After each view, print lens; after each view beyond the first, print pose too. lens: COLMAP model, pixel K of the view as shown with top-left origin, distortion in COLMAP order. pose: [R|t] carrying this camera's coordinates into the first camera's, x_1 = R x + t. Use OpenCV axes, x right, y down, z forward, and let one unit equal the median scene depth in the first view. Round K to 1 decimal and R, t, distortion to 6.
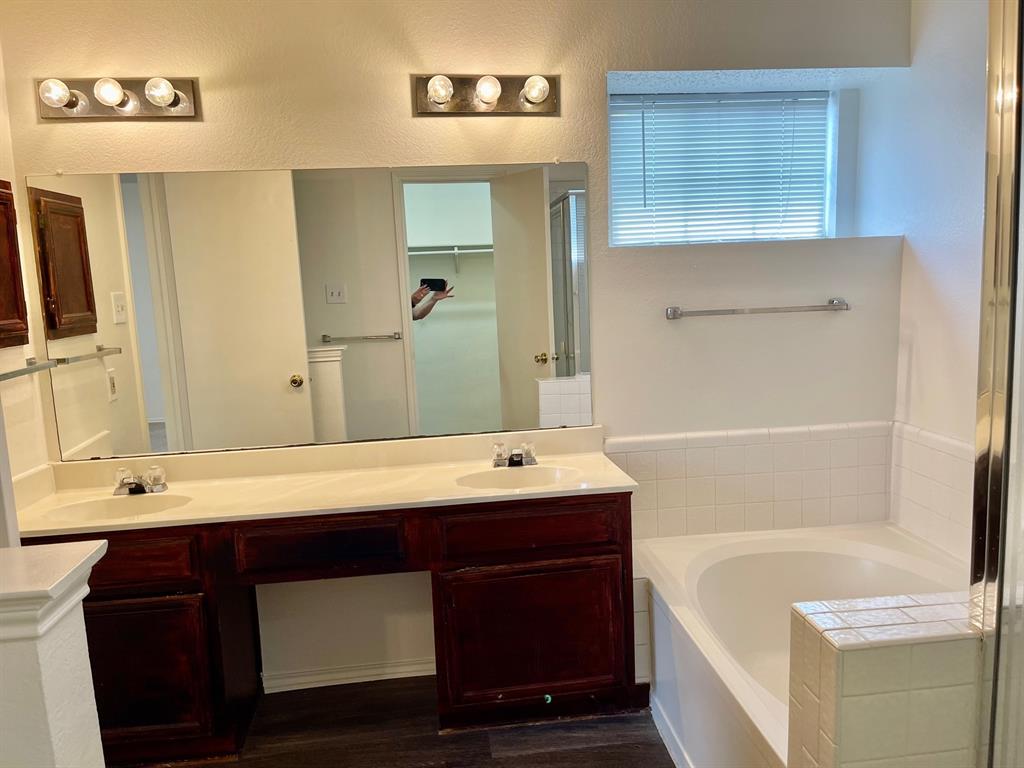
lens RADIAL K [[769.1, 0, 514.5], [0, 769.1, 390.7], [0, 0, 1]] dist [0.074234, -0.097583]
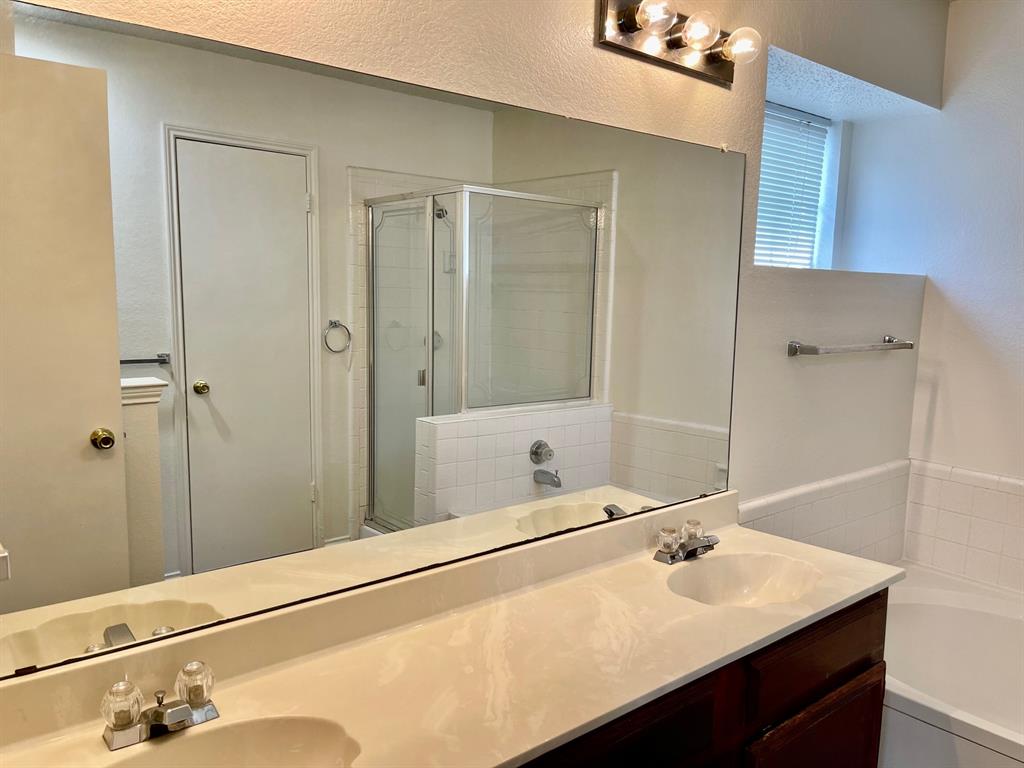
lens RADIAL K [[769.1, 0, 514.5], [0, 769.1, 390.7], [0, 0, 1]] dist [0.074234, -0.097583]
pose [[0.839088, -0.014682, 0.543798, -0.489638], [0.025512, 0.999598, -0.012377, -0.050376], [-0.543397, 0.024259, 0.839125, 0.440726]]
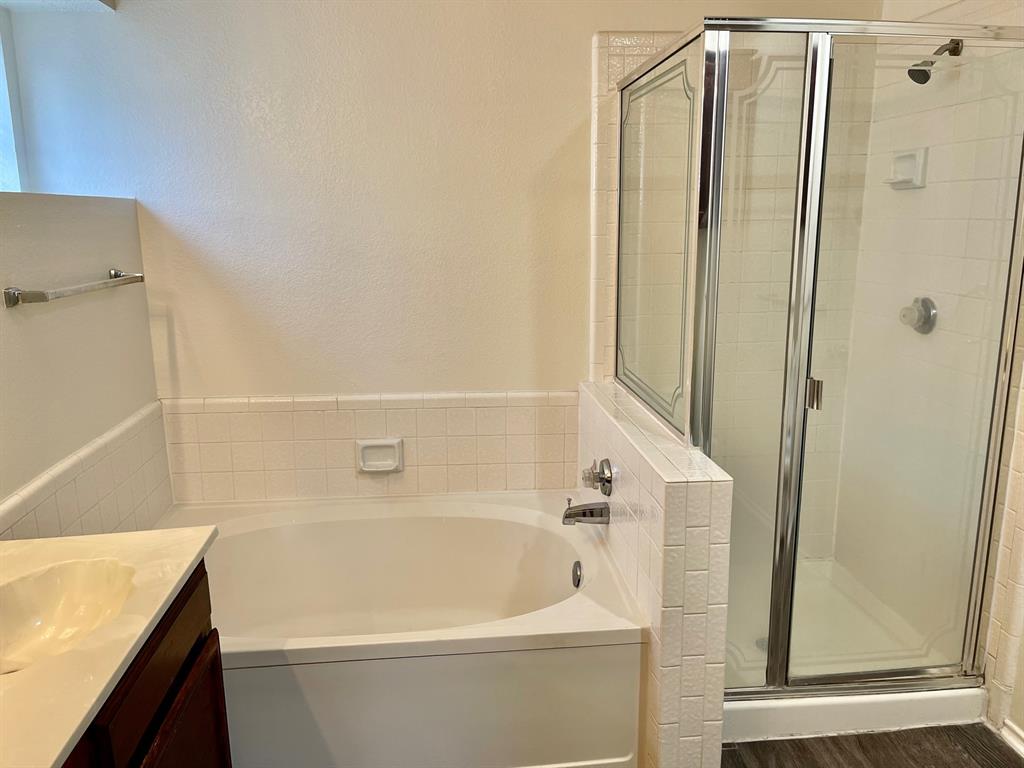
lens RADIAL K [[769.1, 0, 514.5], [0, 769.1, 390.7], [0, 0, 1]] dist [0.074234, -0.097583]
pose [[0.015482, -0.181644, 0.983242, -0.430168], [0.154251, 0.972022, 0.177143, -0.072408], [-0.987910, 0.148924, 0.043068, 0.545032]]
